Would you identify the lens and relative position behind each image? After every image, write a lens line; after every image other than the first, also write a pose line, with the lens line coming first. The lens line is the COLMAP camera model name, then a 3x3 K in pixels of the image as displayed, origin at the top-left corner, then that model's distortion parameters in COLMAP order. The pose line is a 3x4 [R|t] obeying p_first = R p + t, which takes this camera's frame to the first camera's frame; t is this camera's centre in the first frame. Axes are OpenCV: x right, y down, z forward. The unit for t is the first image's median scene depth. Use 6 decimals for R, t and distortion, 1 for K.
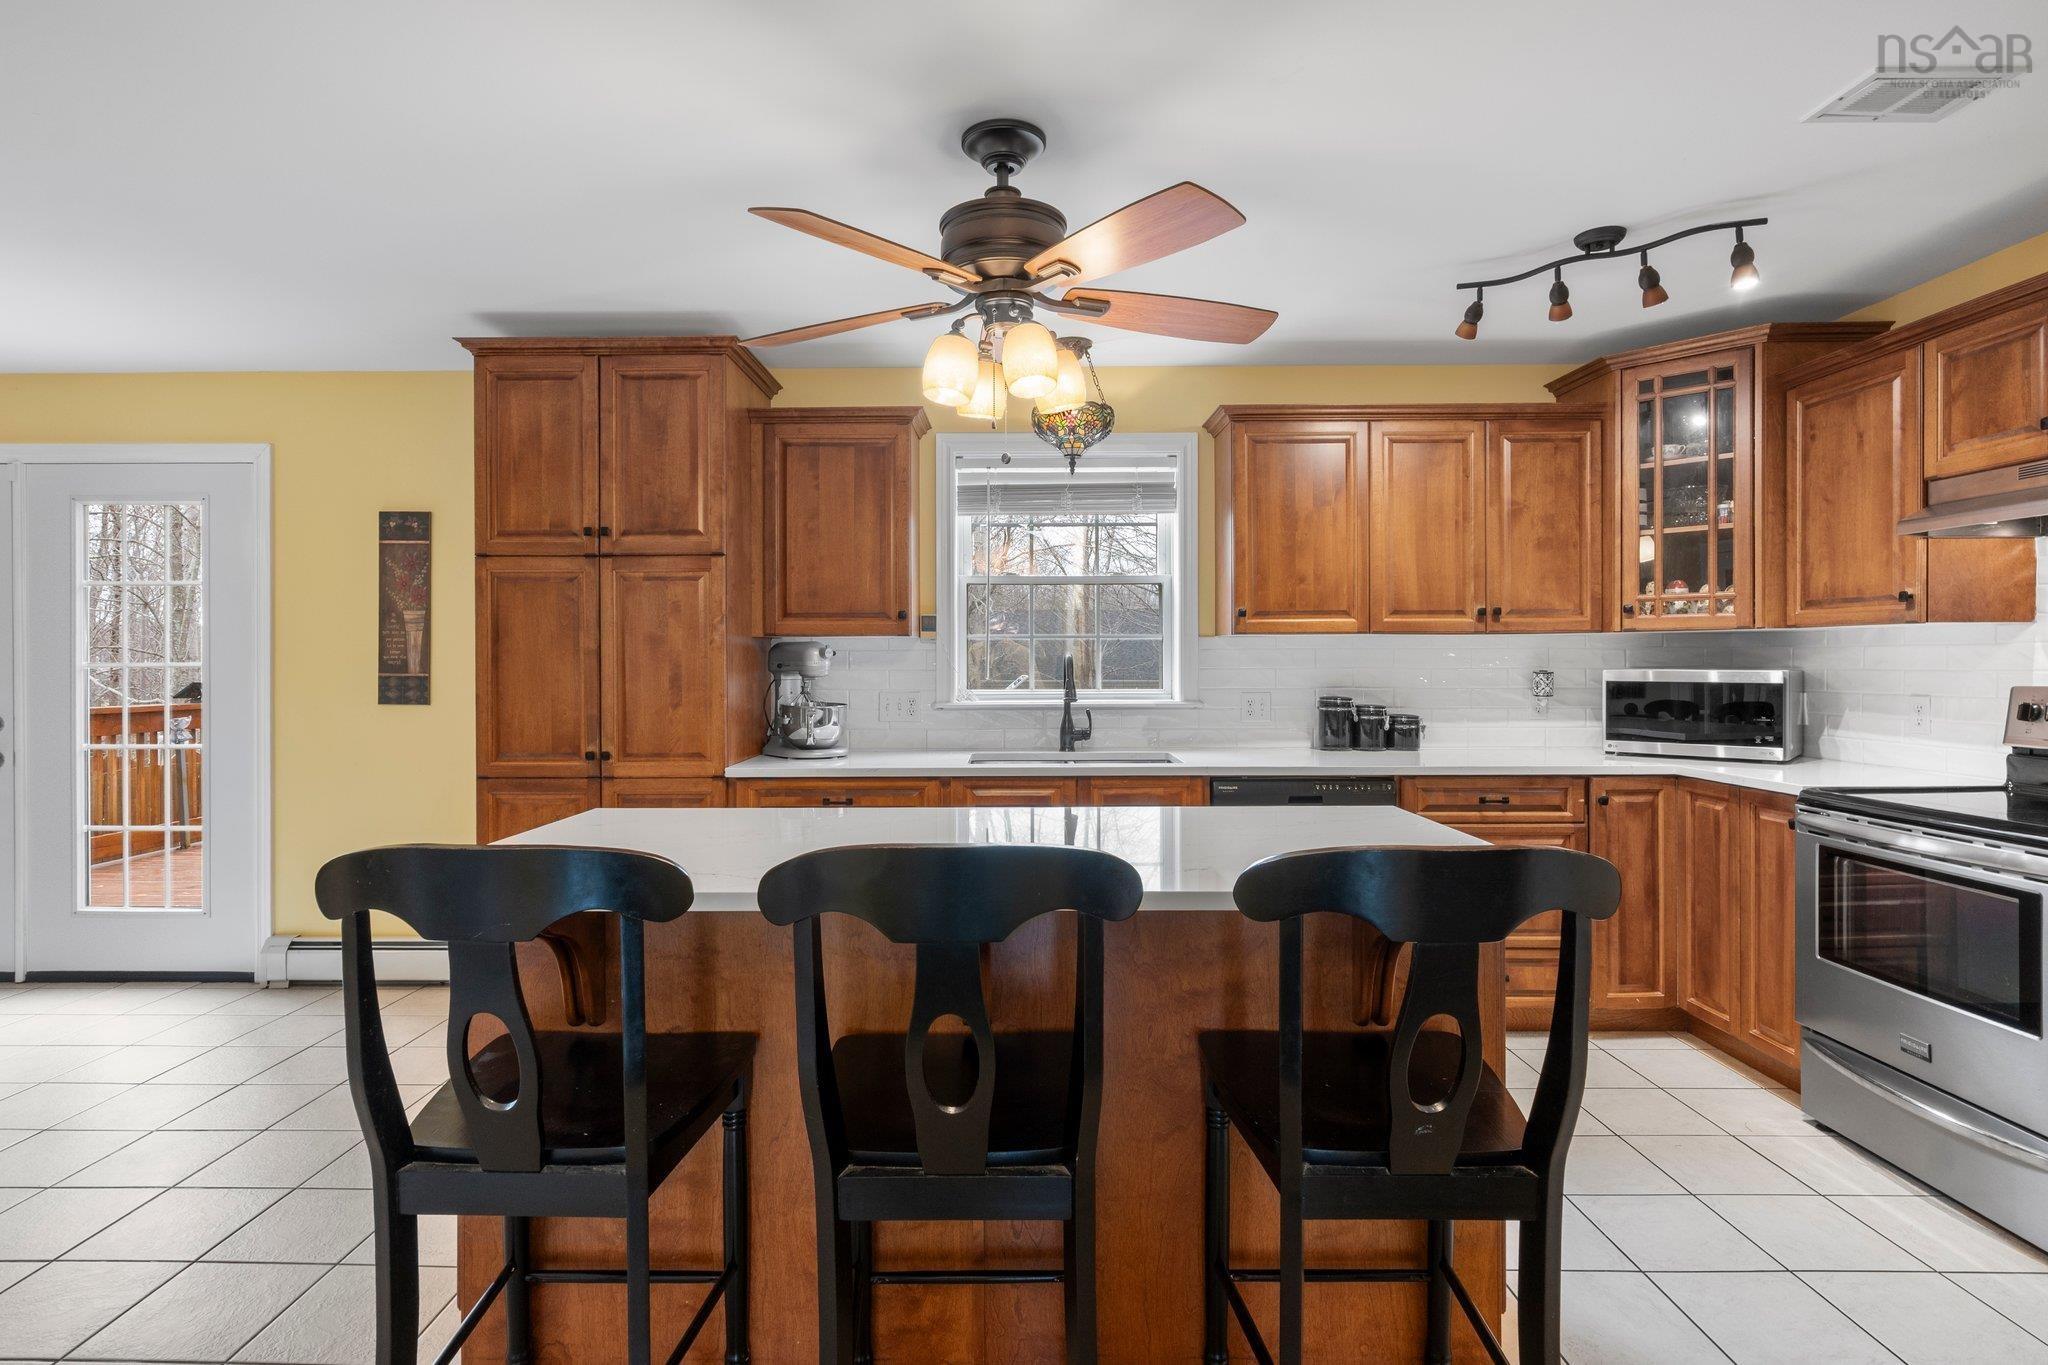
lens RADIAL K [[1022.9, 0, 1011.4], [0, 1022.9, 664.9], [0, 0, 1]] dist [0.000552, 0.000244]
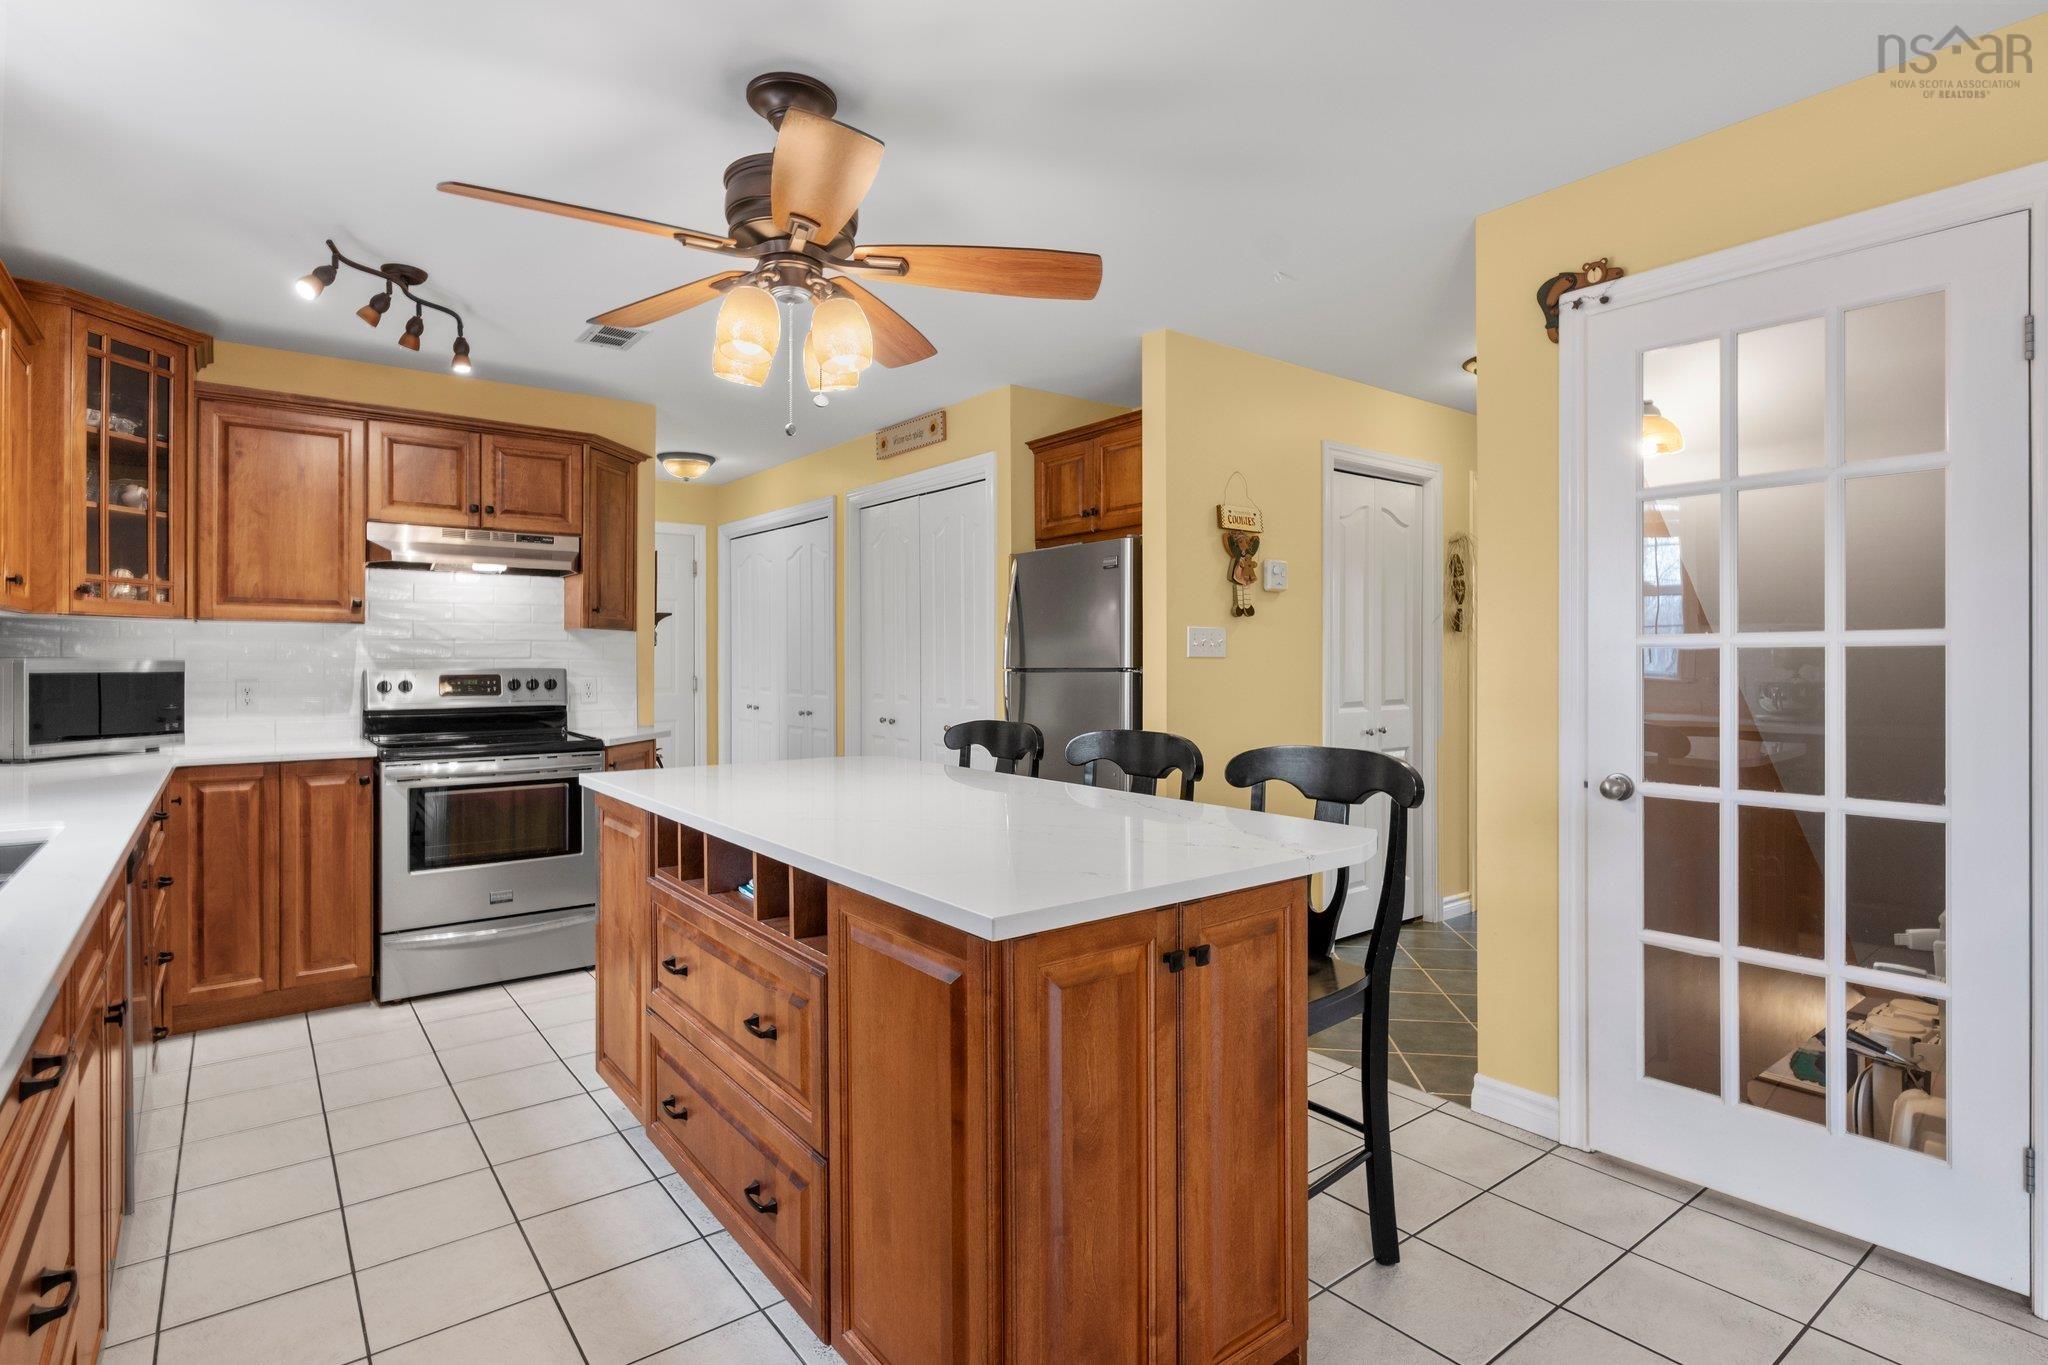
lens RADIAL K [[1022.9, 0, 1015.9], [0, 1022.9, 668.9], [0, 0, 1]] dist [0.000552, 0.000244]
pose [[-0.613319, 0.000546, 0.789835, -0.559103], [0.005873, 0.999975, 0.003870, 0.014560], [-0.789813, 0.007013, -0.613307, 0.889833]]
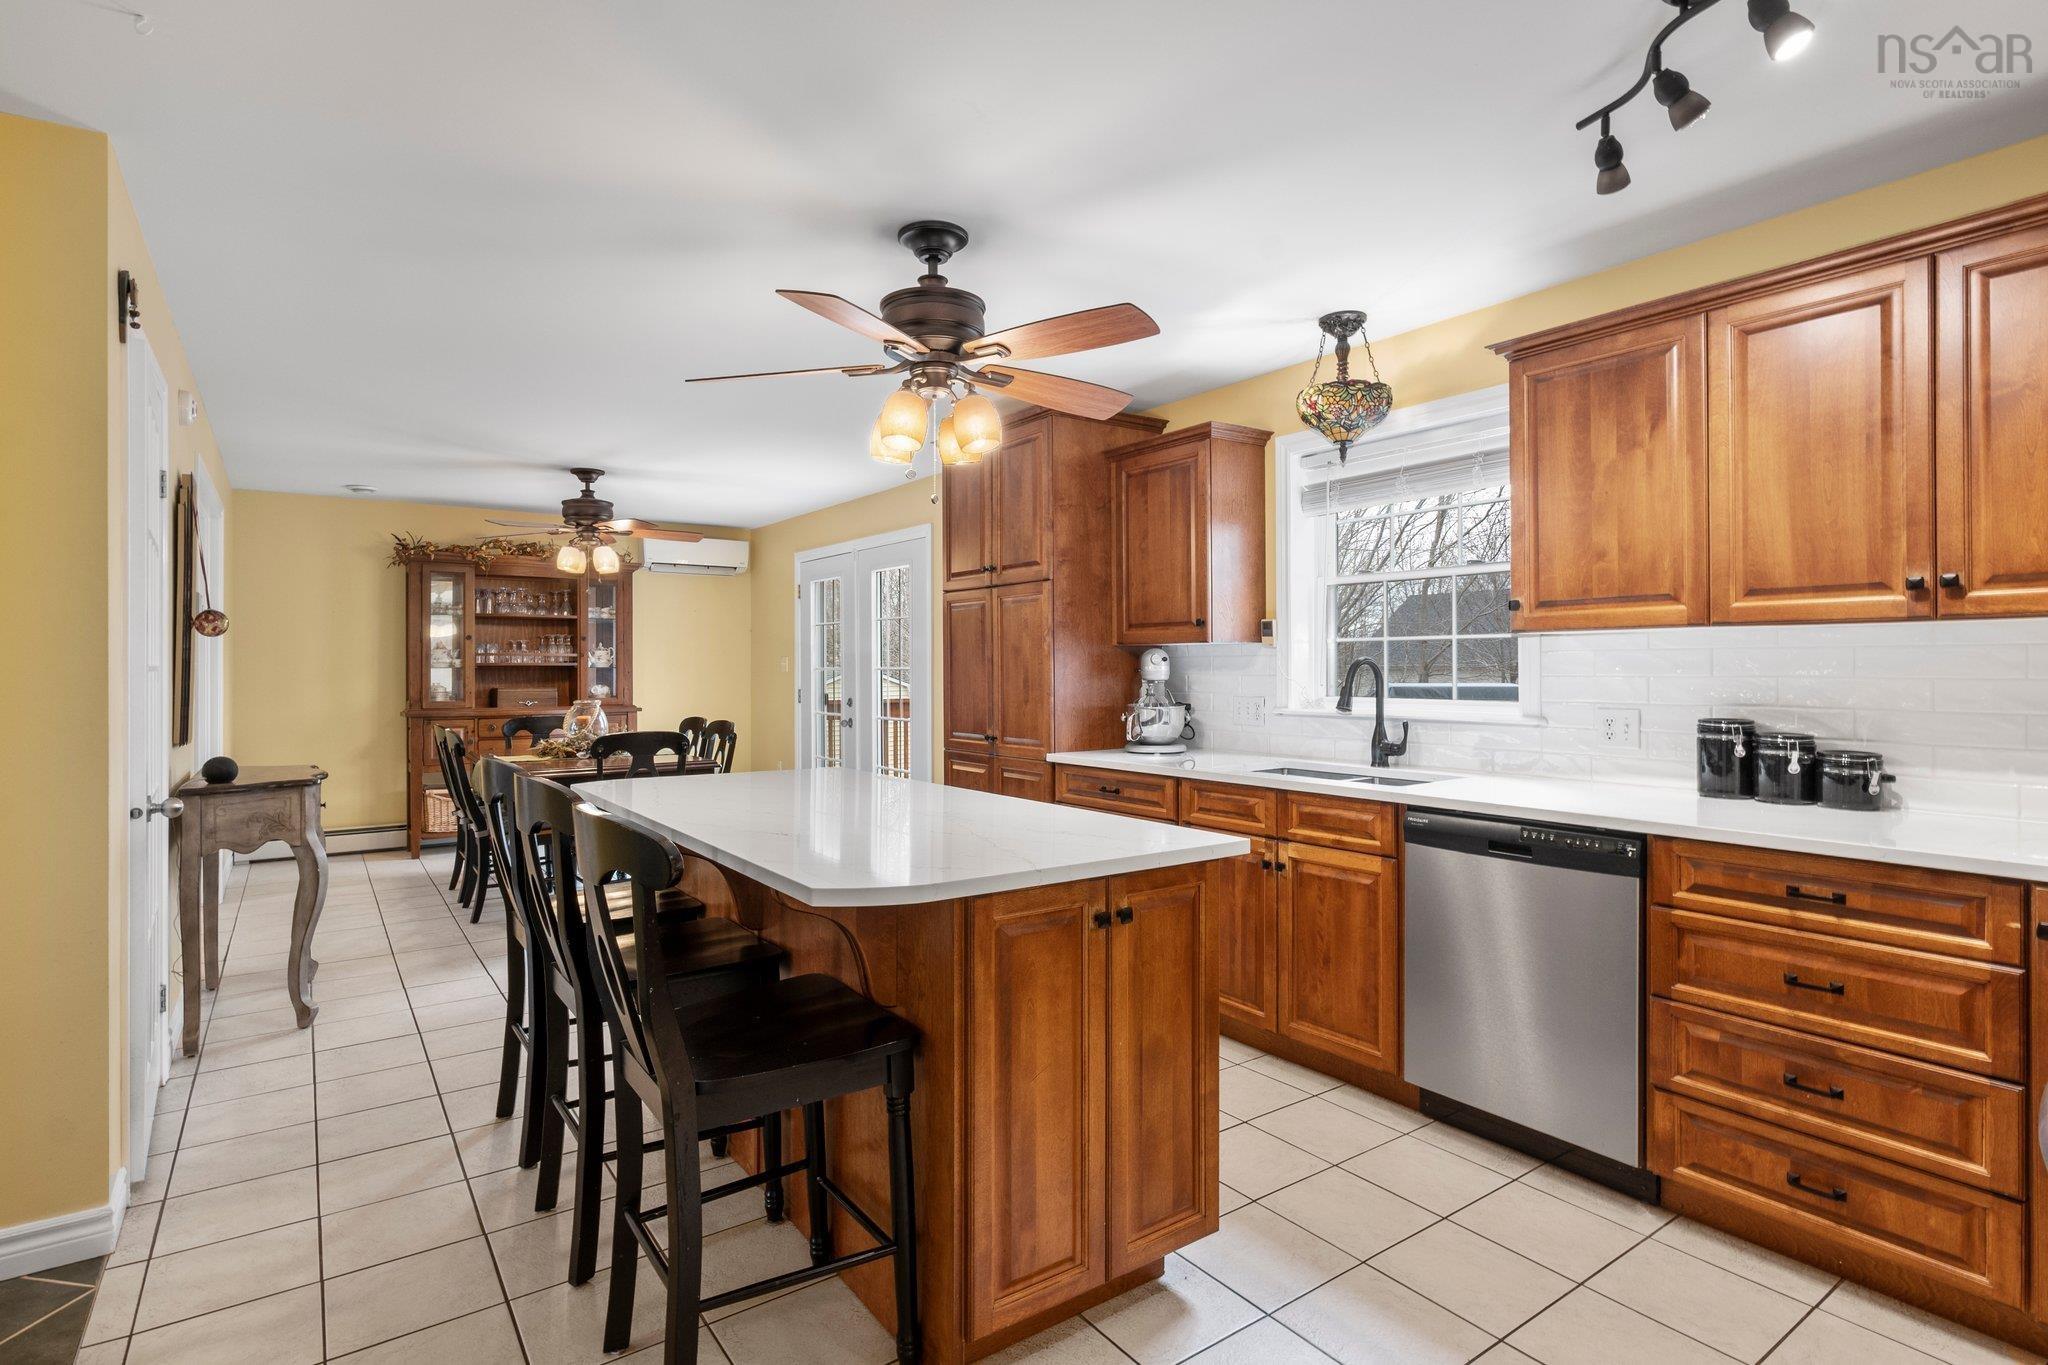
lens RADIAL K [[1022.9, 0, 1019.2], [0, 1022.9, 676.7], [0, 0, 1]] dist [0.000552, 0.000244]
pose [[0.582382, 0.009011, -0.812865, 0.636062], [0.002677, 0.999912, 0.013003, -0.007302], [0.812911, -0.009748, 0.582307, 0.235289]]
